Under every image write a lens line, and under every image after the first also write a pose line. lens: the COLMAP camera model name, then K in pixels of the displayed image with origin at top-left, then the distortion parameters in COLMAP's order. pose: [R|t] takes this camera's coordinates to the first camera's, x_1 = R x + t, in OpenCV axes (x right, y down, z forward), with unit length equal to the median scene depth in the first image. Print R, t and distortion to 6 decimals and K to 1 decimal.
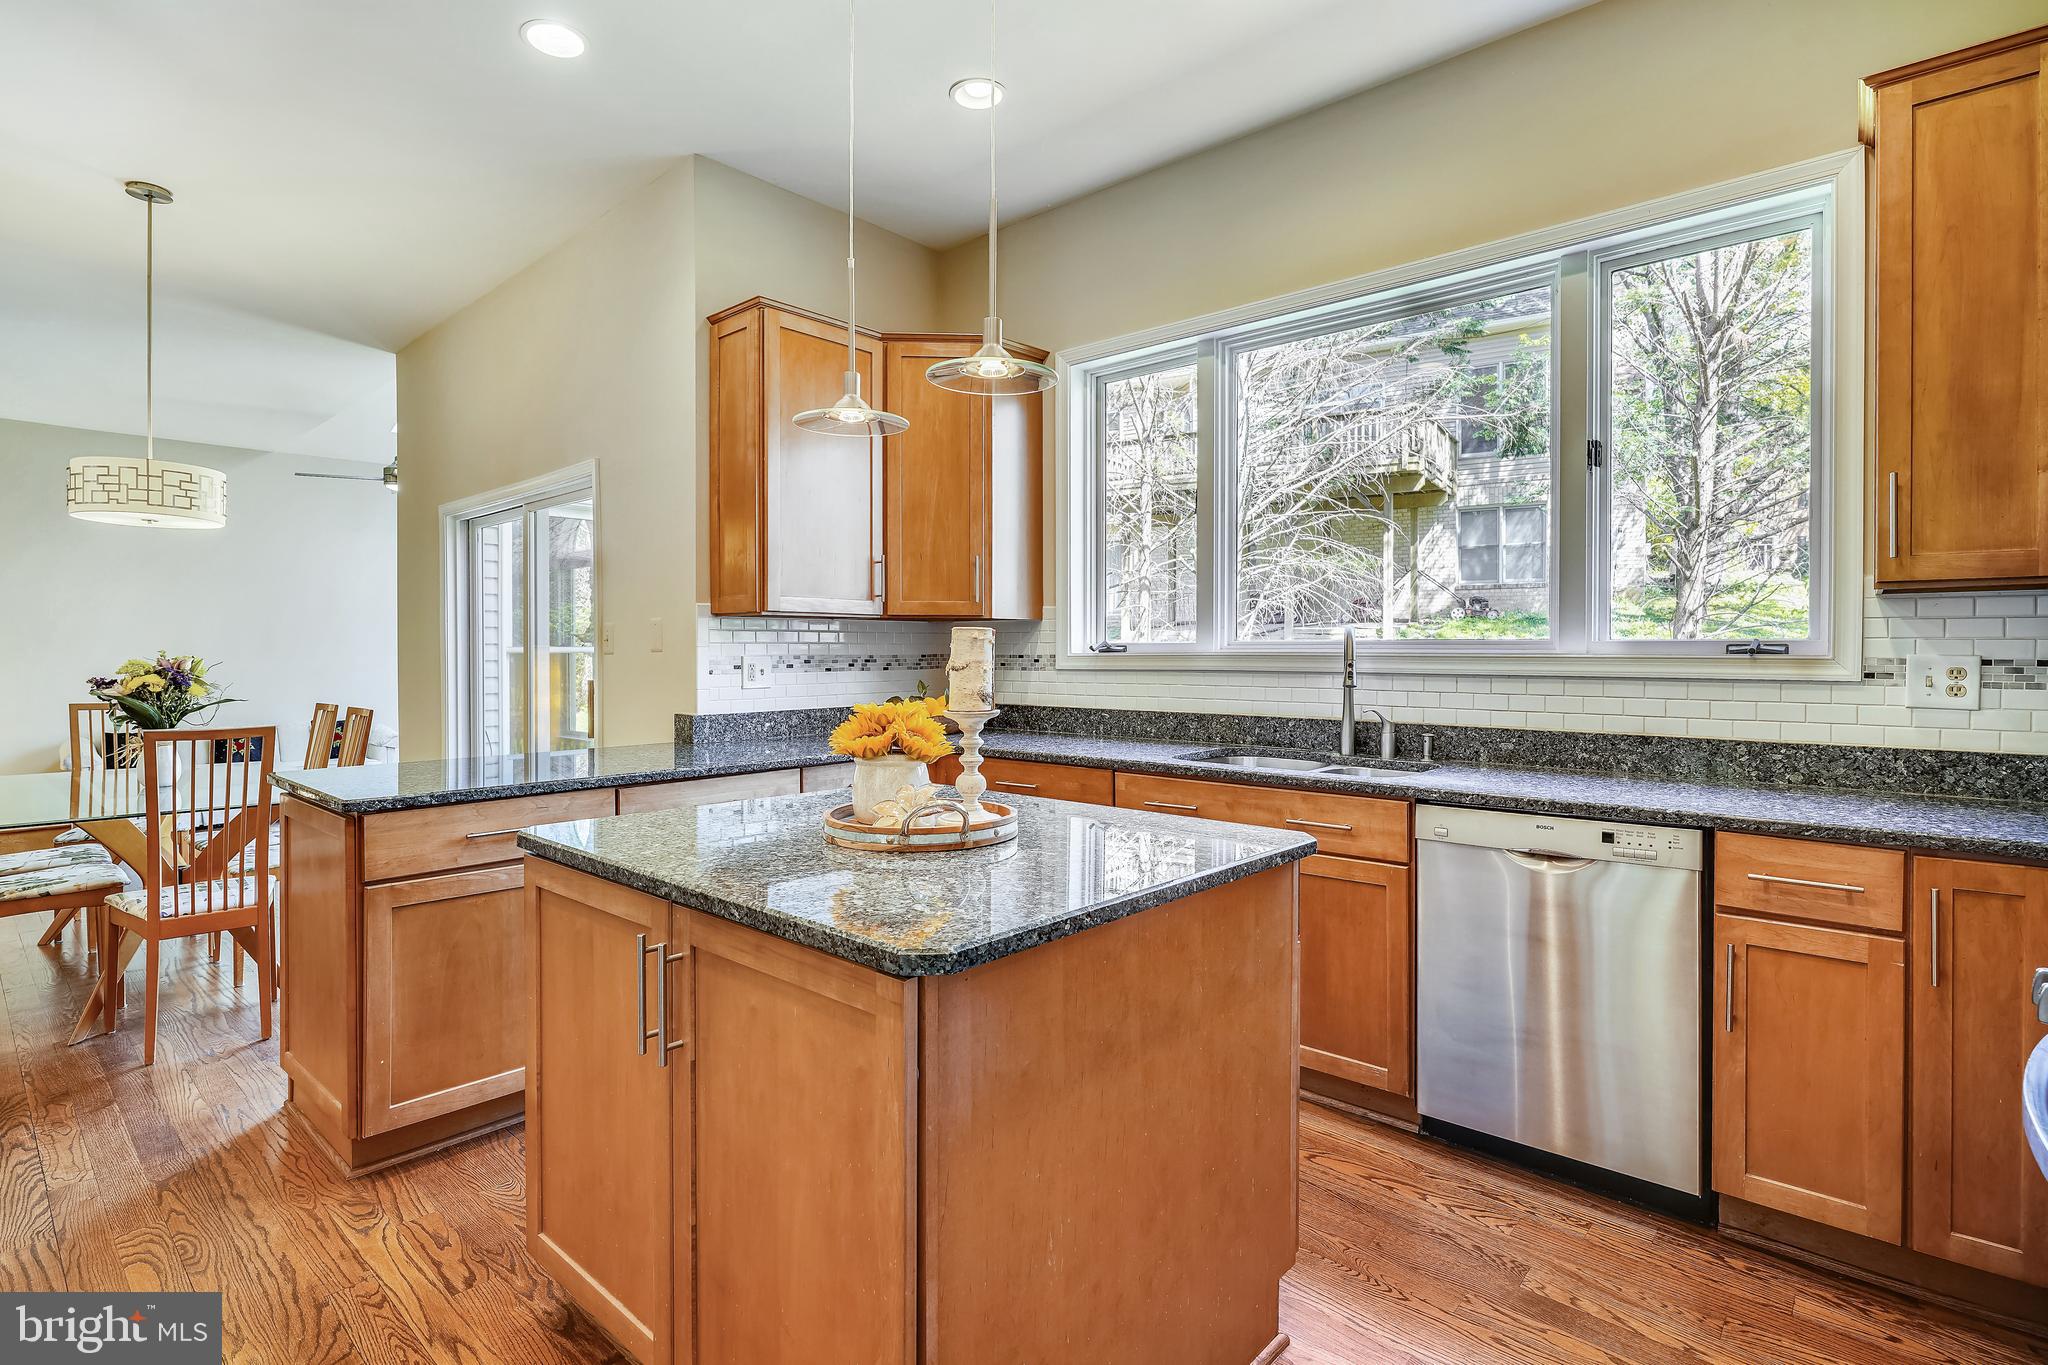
lens RADIAL K [[1006.2, 0, 1007.7], [0, 1006.2, 643.1], [0, 0, 1]] dist [0.013790, 0.000093]
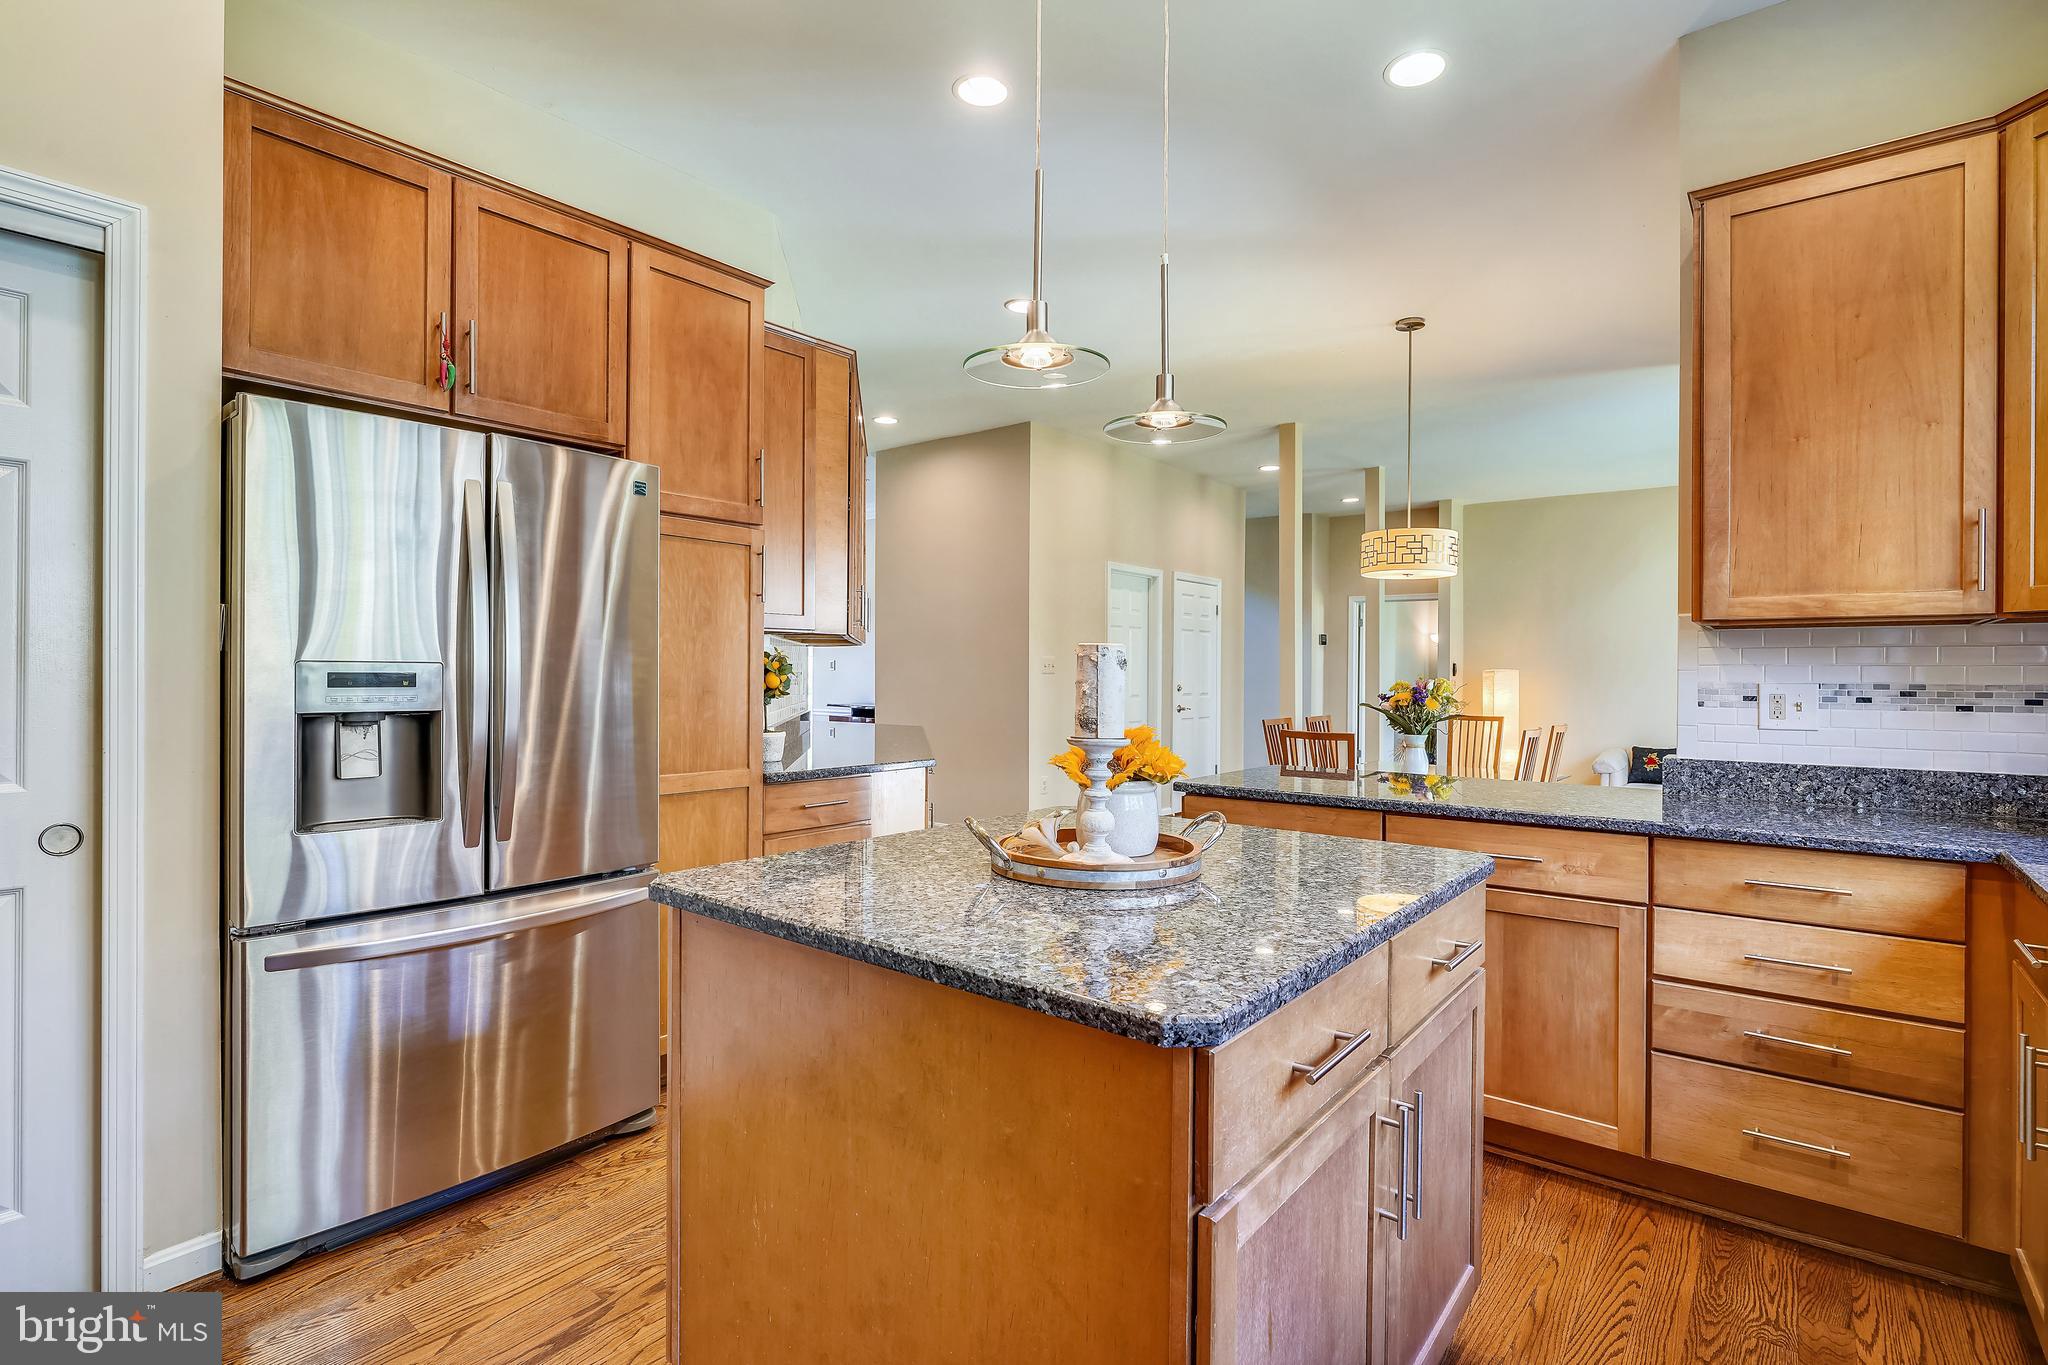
lens RADIAL K [[982.7, 0, 1022.6], [0, 982.7, 674.3], [0, 0, 1]] dist [-0.005582, 0.000333]
pose [[0.057337, 0.002113, -0.998353, 0.390380], [-0.002182, 0.999996, 0.001991, 0.006305], [0.998352, 0.002064, 0.057342, 0.430411]]
